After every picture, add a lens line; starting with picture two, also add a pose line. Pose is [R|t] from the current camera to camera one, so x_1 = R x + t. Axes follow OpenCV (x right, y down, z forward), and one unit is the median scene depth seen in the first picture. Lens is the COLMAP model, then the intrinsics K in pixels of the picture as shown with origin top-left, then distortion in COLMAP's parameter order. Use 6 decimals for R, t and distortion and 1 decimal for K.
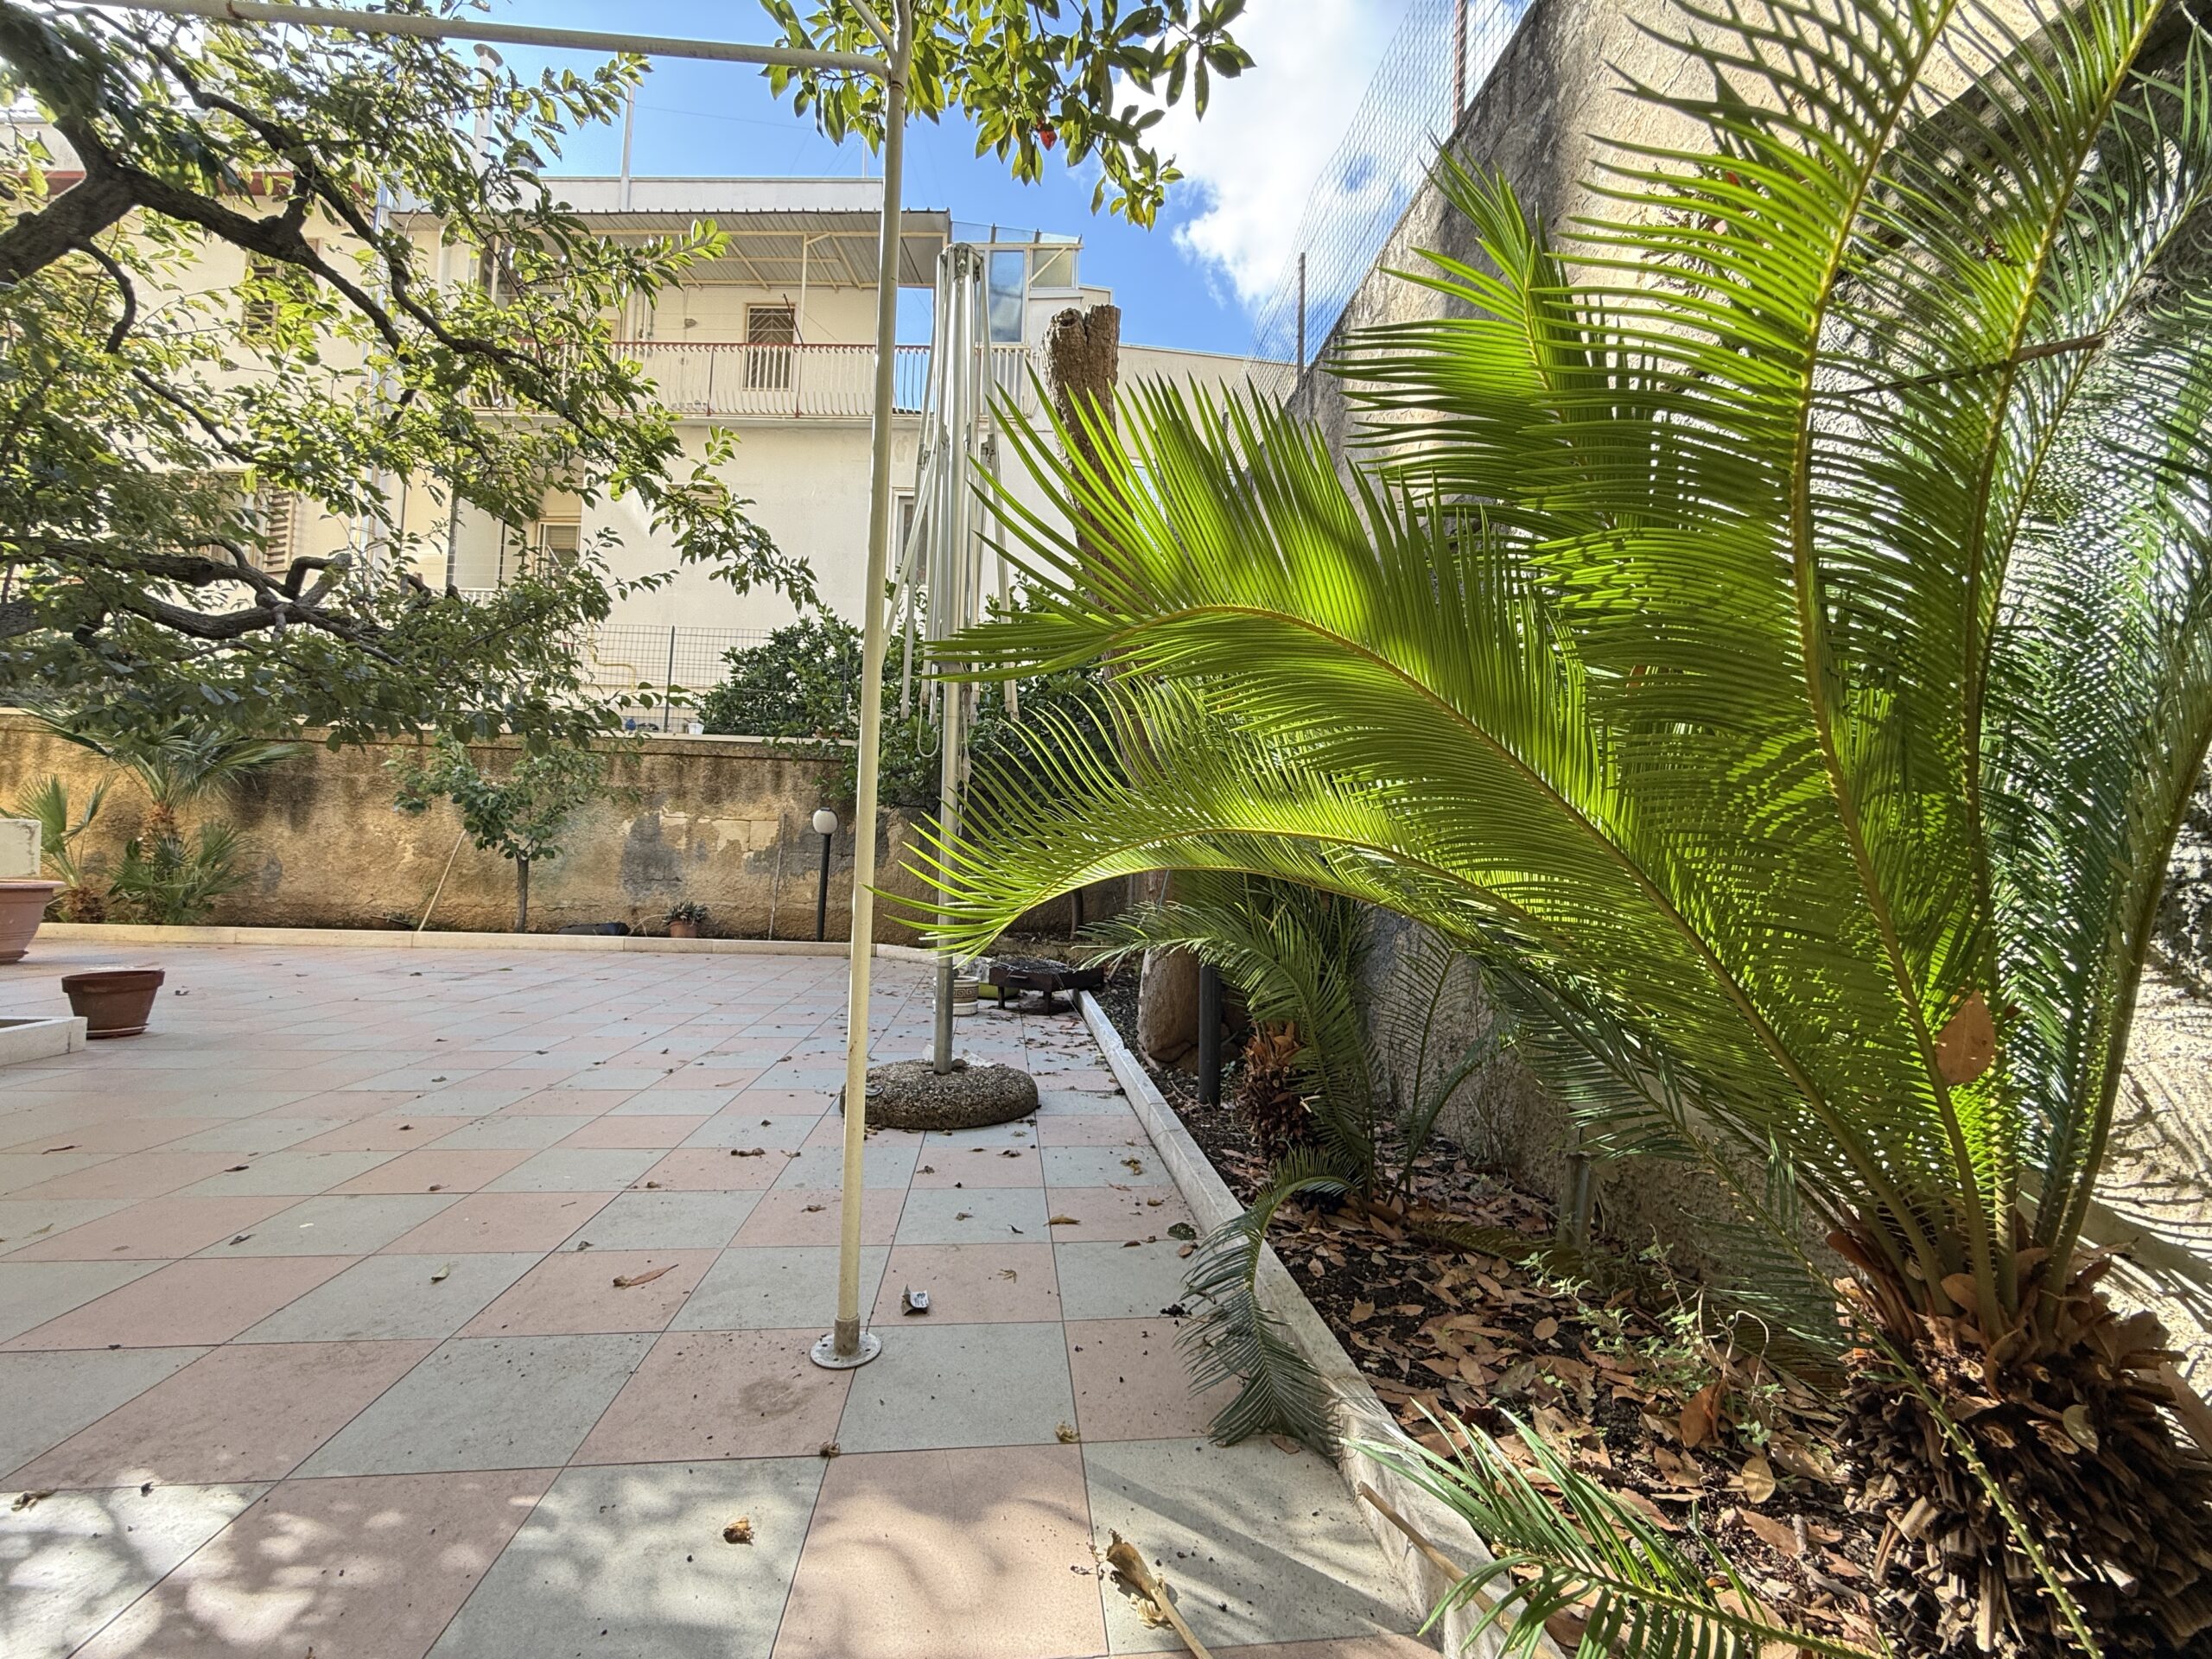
lens RADIAL K [[880.1, 0, 1097.9], [0, 880.1, 828.2], [0, 0, 1]] dist [-0.001651, 0.000559]
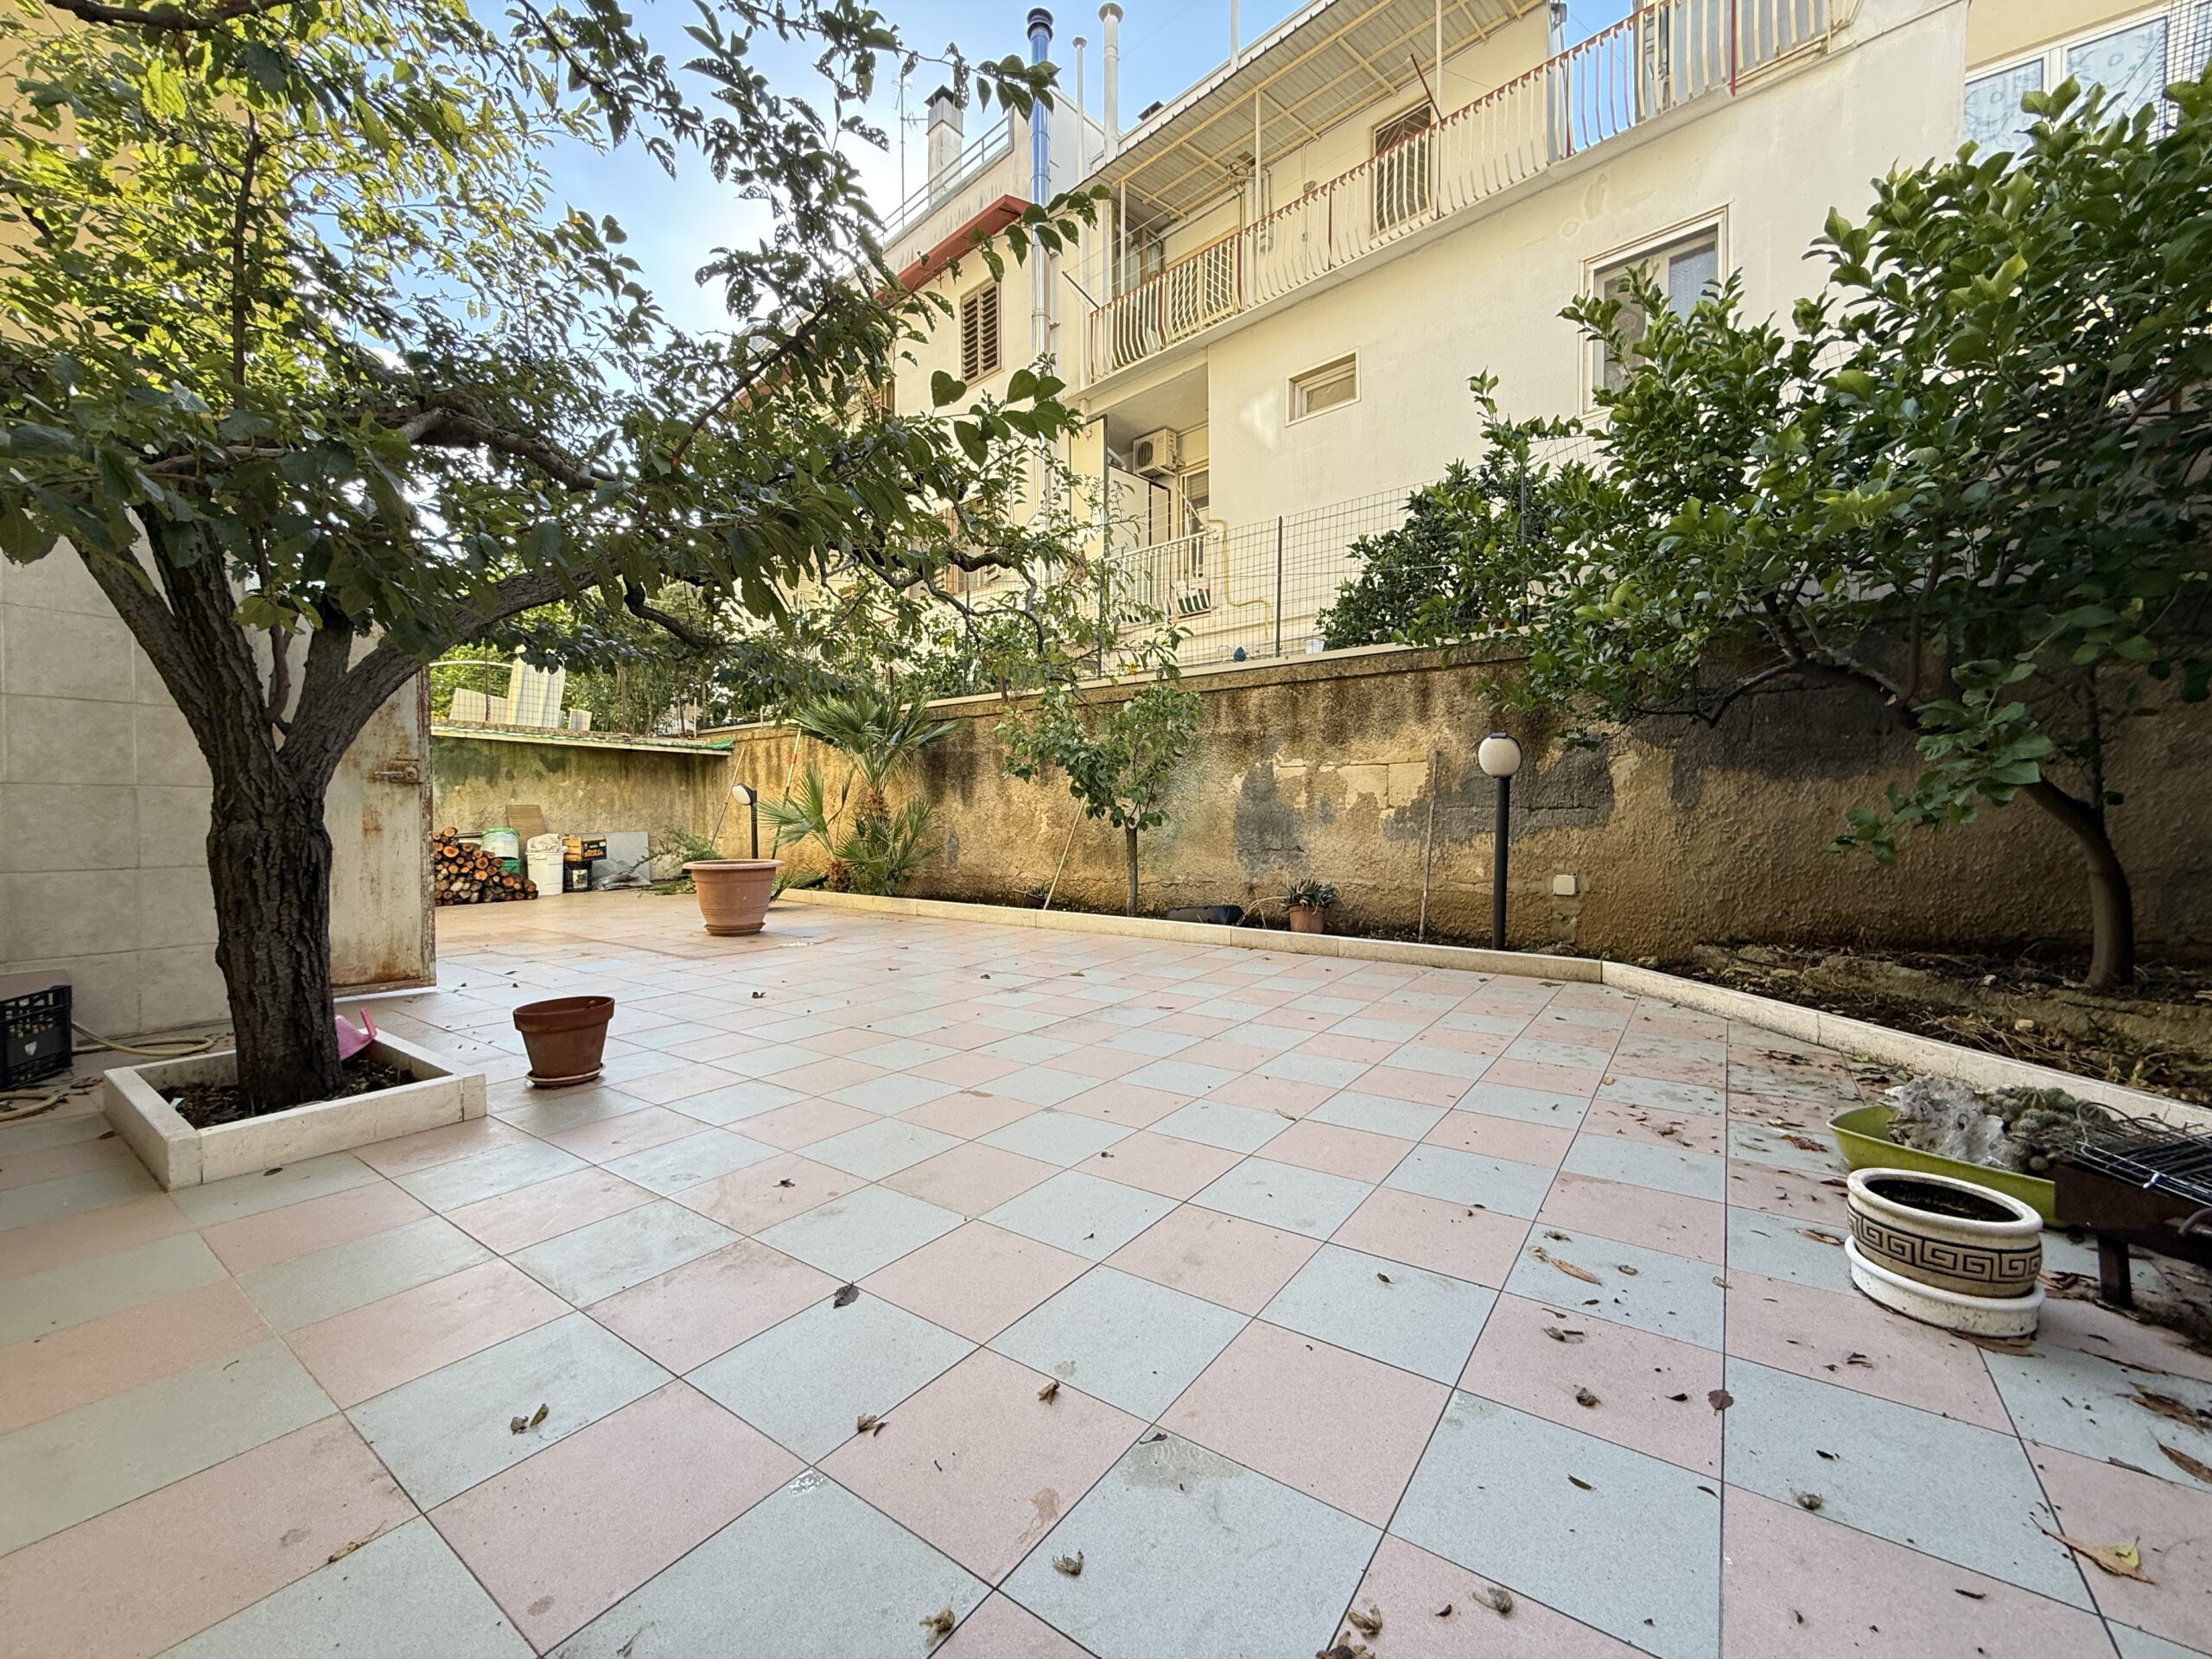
lens RADIAL K [[880.1, 0, 1101.2], [0, 880.1, 827.8], [0, 0, 1]] dist [-0.001651, 0.000559]
pose [[0.742034, -0.022949, -0.669970, -0.102494], [0.061891, 0.997491, 0.034381, 0.004233], [0.667499, -0.066977, 0.741592, 0.343899]]
